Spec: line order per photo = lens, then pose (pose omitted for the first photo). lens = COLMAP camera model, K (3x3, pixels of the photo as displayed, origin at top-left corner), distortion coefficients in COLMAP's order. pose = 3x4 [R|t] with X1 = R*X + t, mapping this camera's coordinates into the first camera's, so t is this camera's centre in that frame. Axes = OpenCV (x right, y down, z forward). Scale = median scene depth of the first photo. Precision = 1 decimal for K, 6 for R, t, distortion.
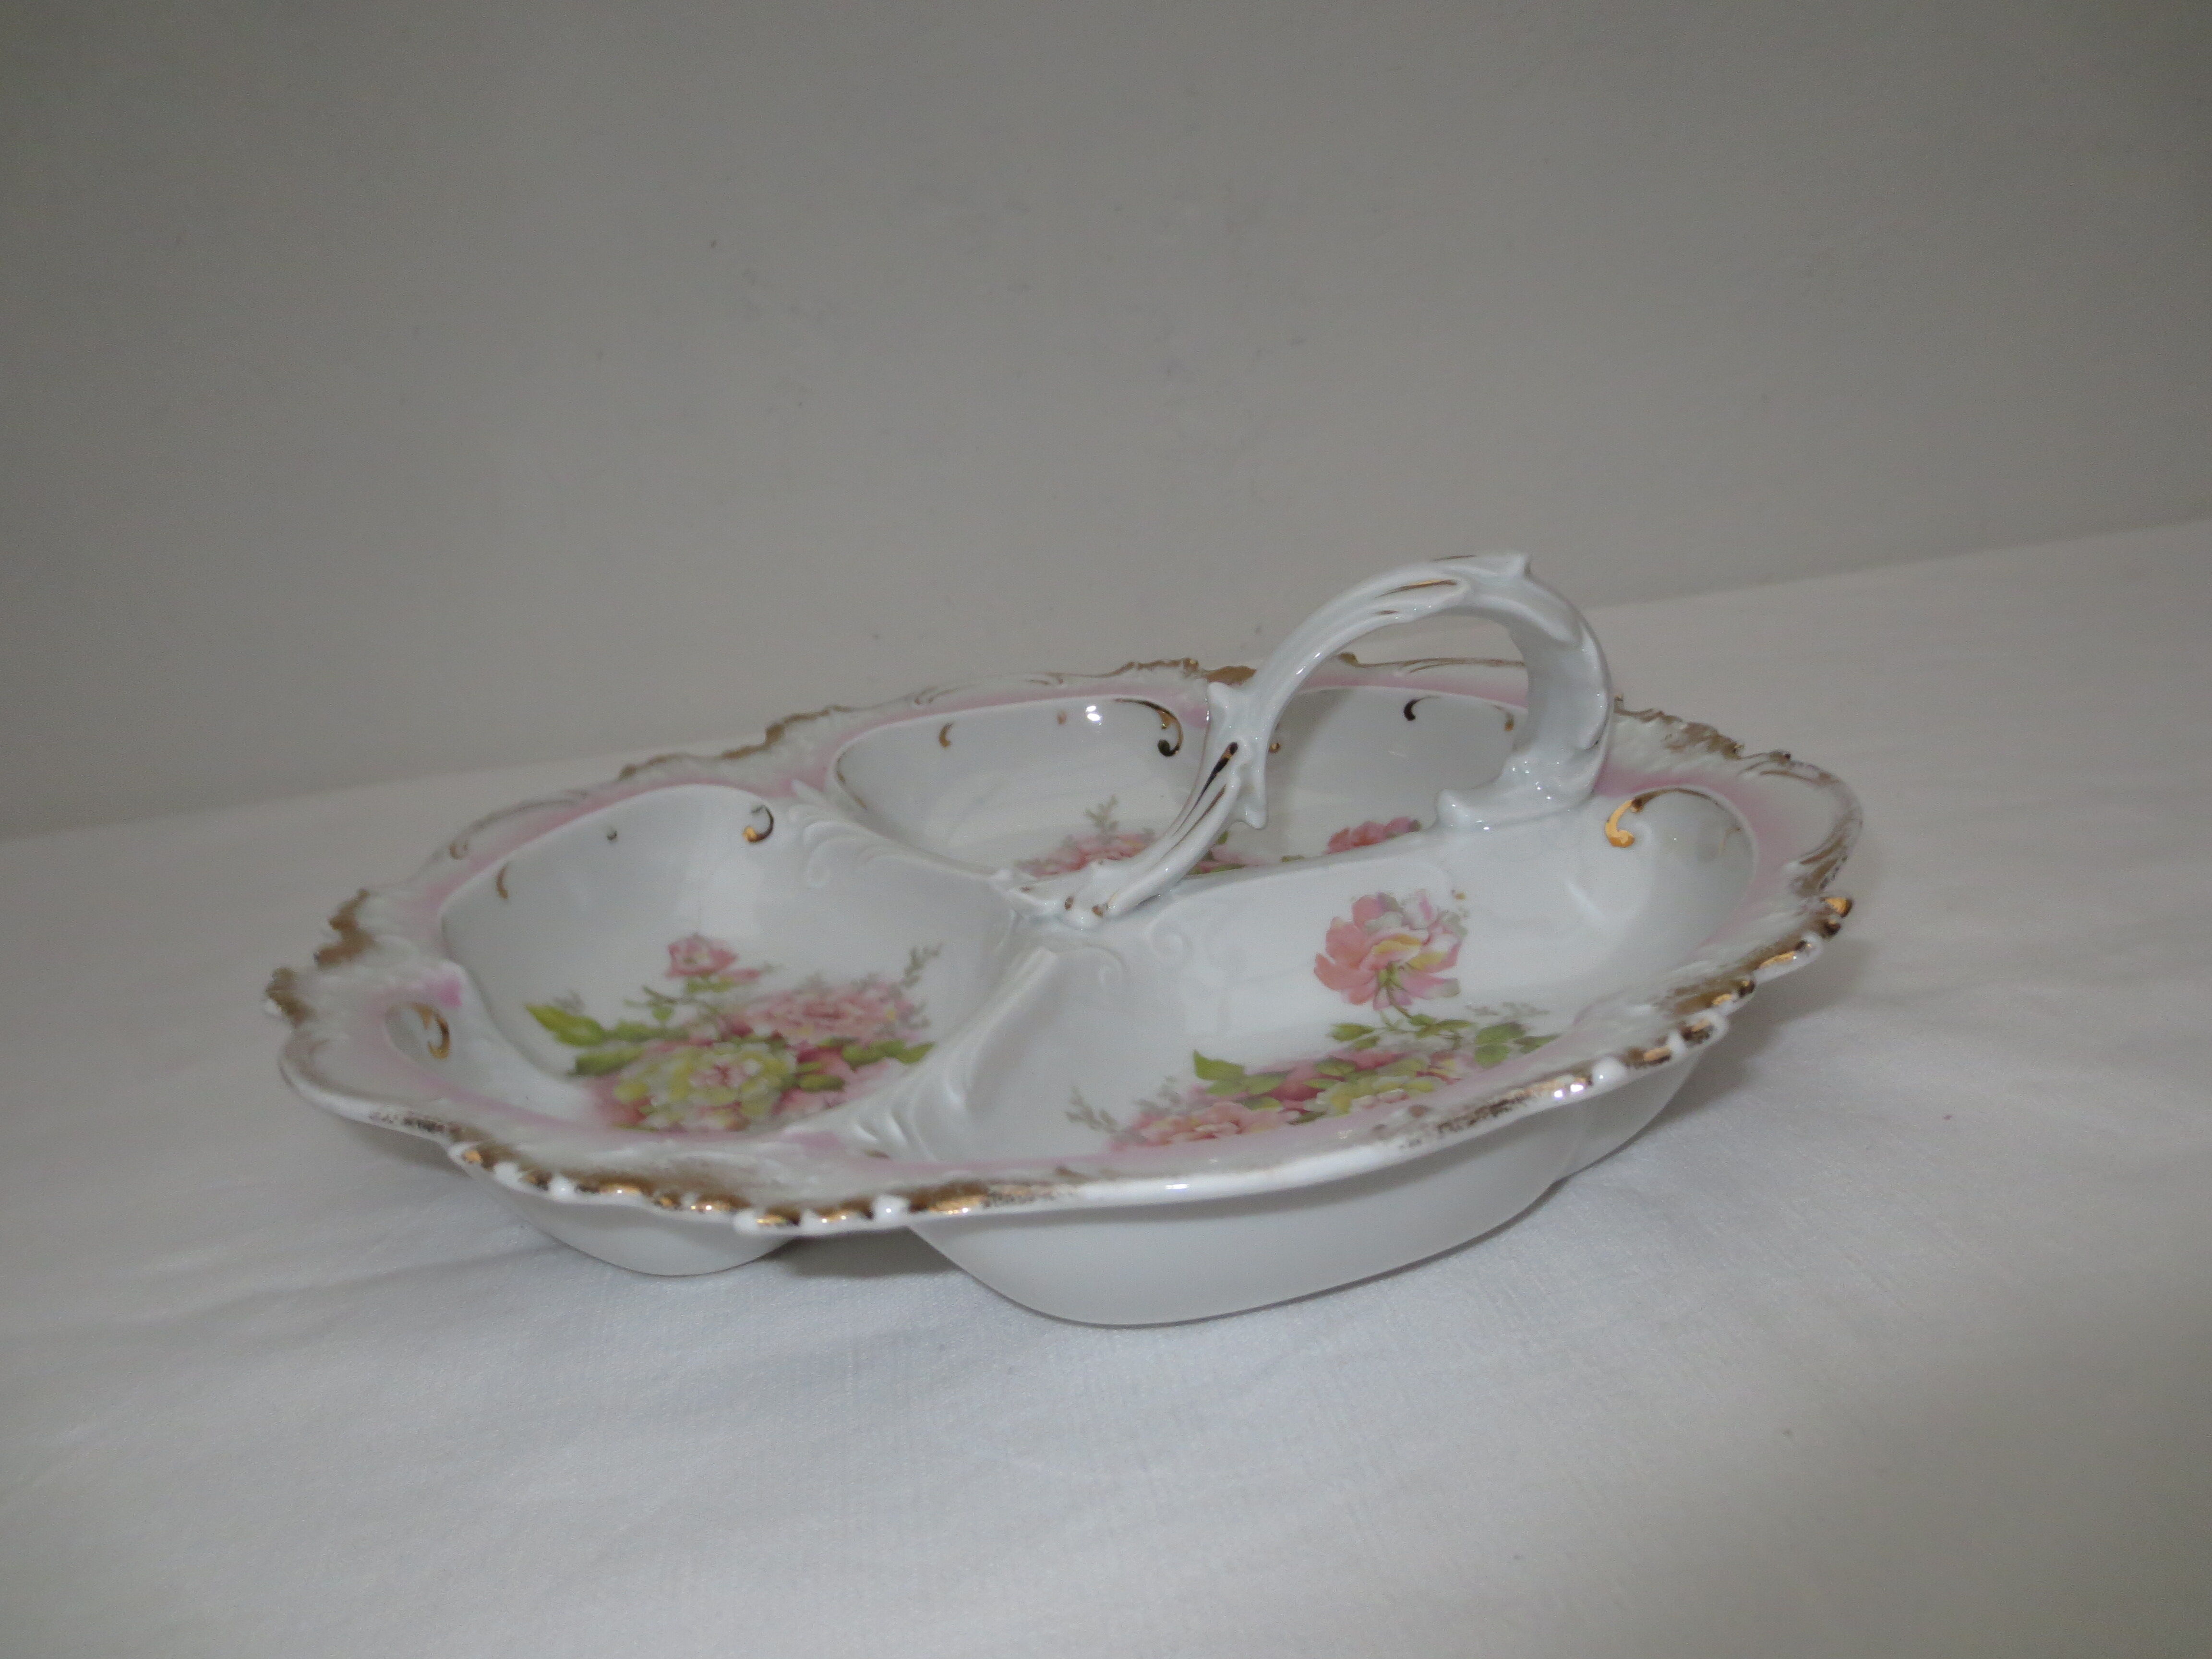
lens RADIAL K [[1579.6, 0, 1106.0], [0, 1579.6, 829.5], [0, 0, 1]] dist [-0.036427, 0.031022]
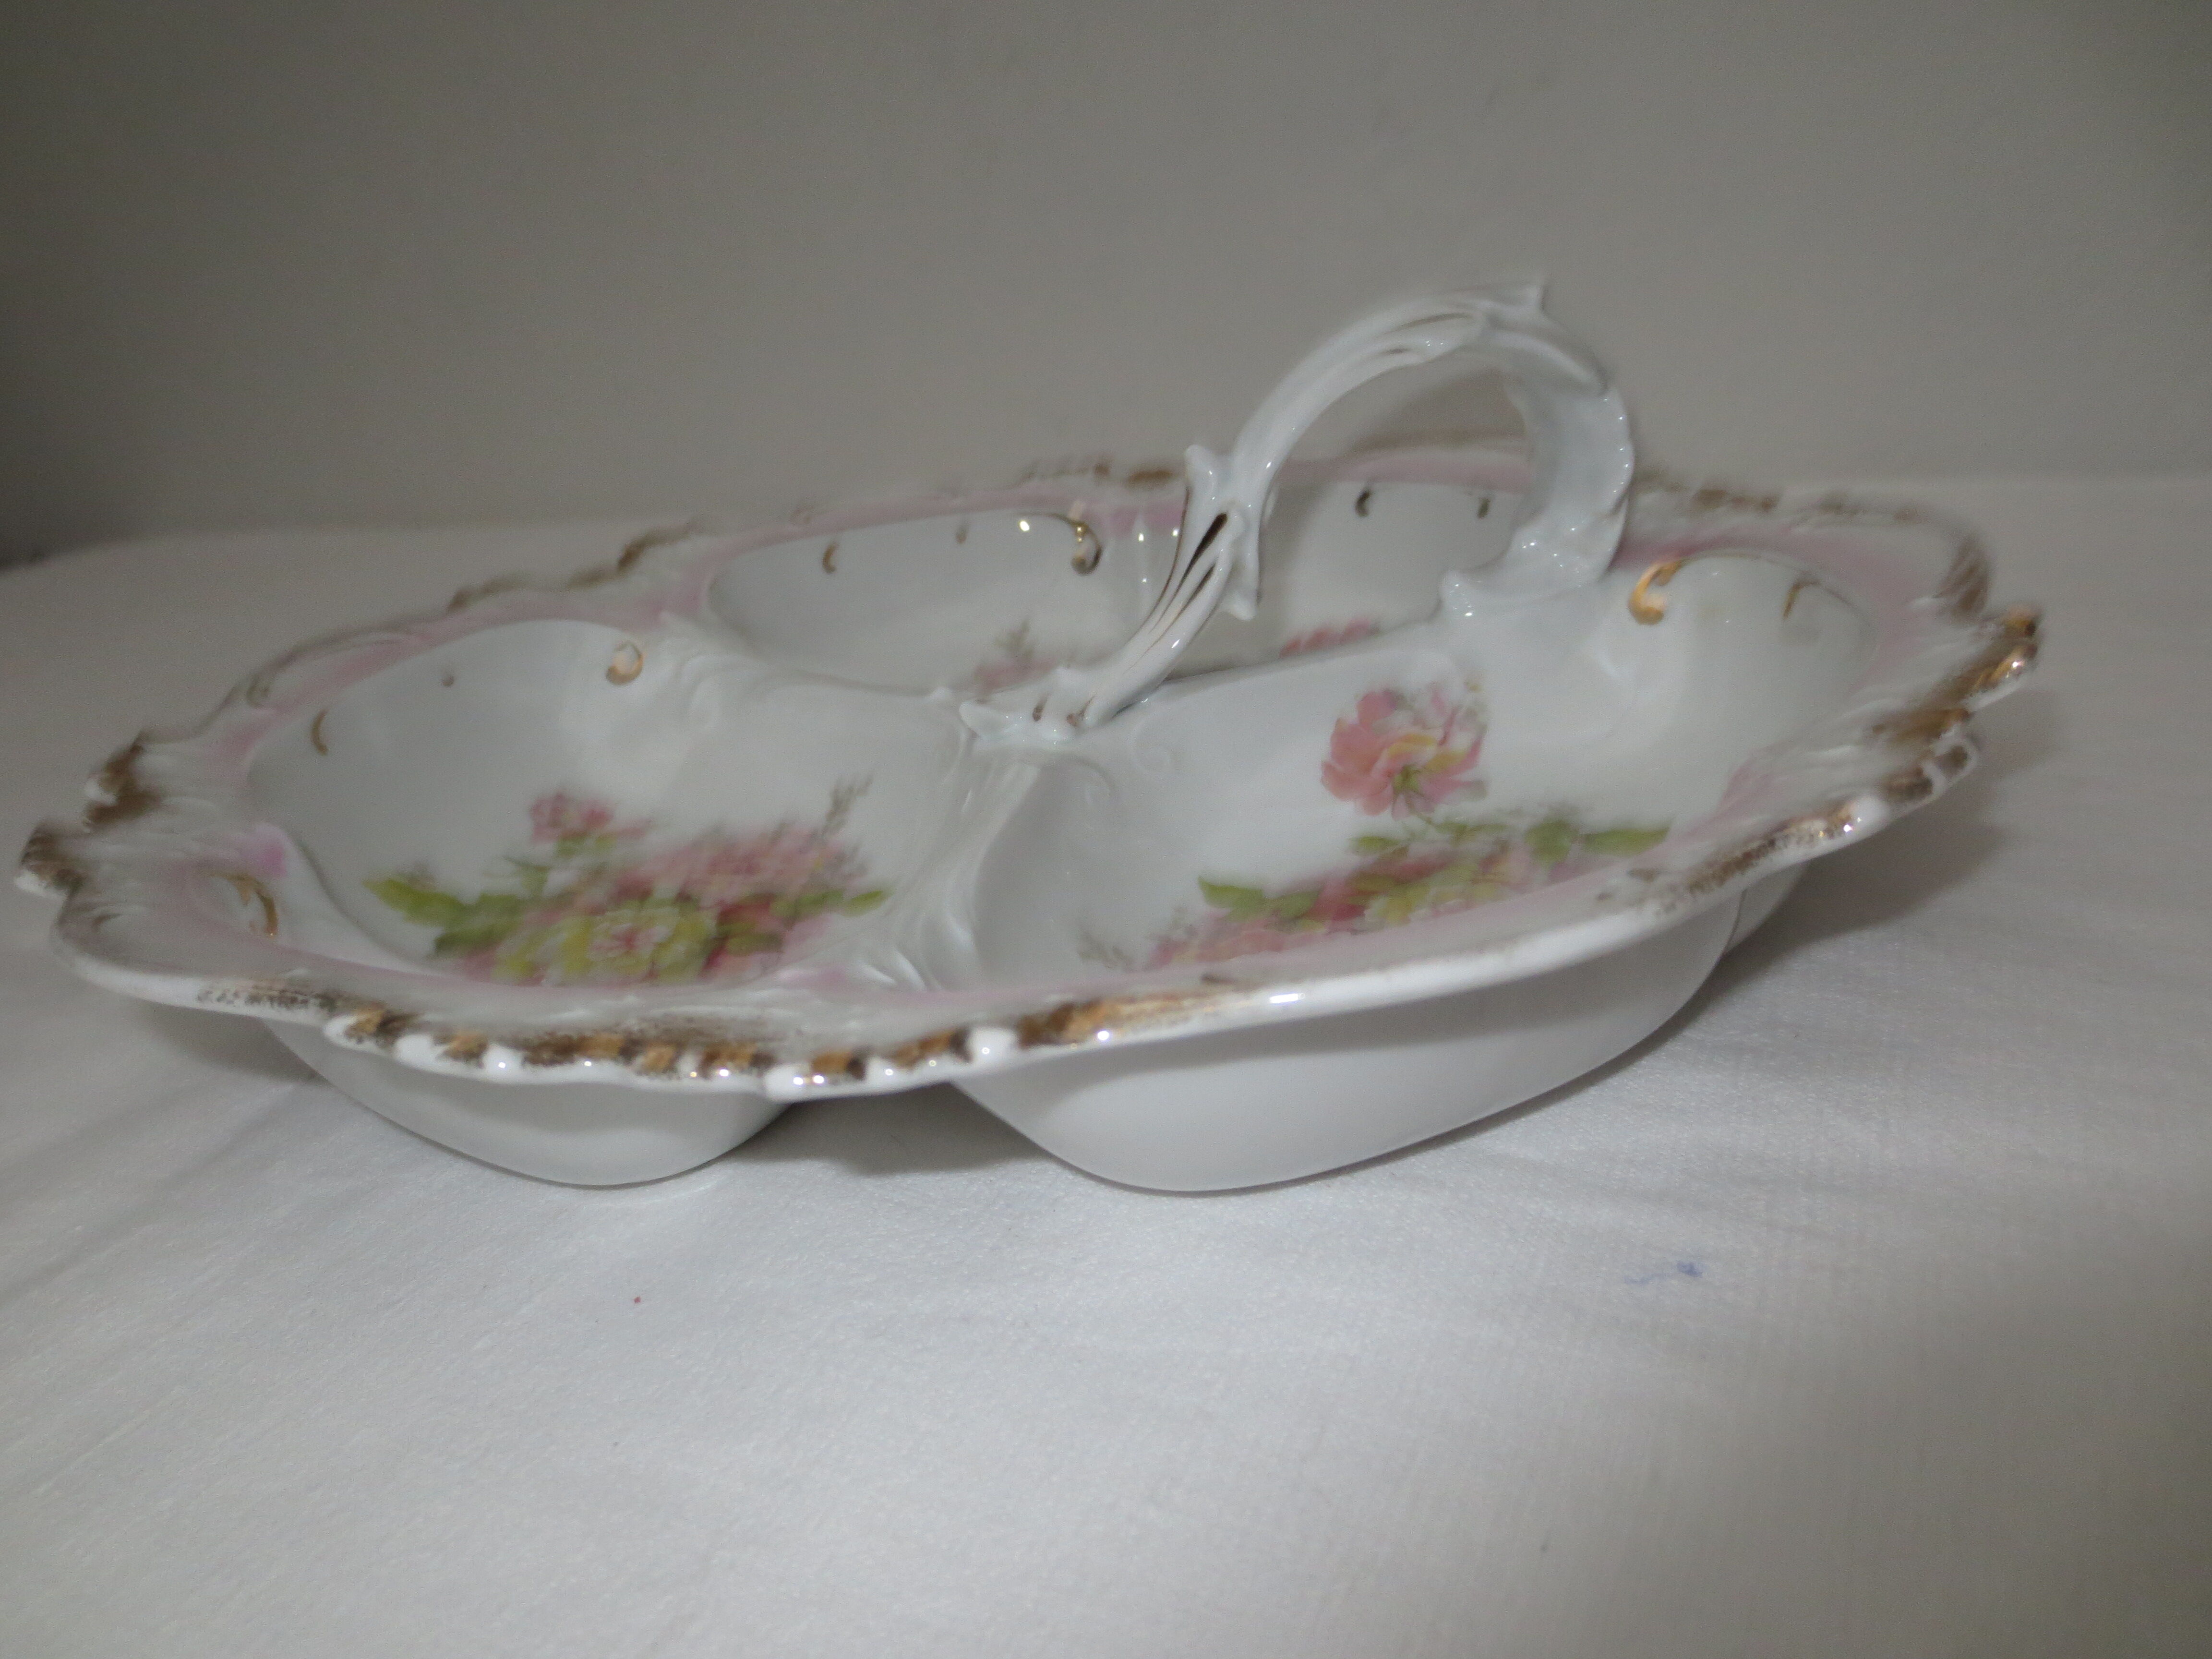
lens RADIAL K [[1579.6, 0, 1106.0], [0, 1579.6, 829.5], [0, 0, 1]] dist [-0.036427, 0.031022]
pose [[0.989751, -0.056970, 0.130948, -0.100450], [0.048940, 0.996766, 0.063742, 0.056603], [-0.134156, -0.056680, 0.989338, 0.160379]]
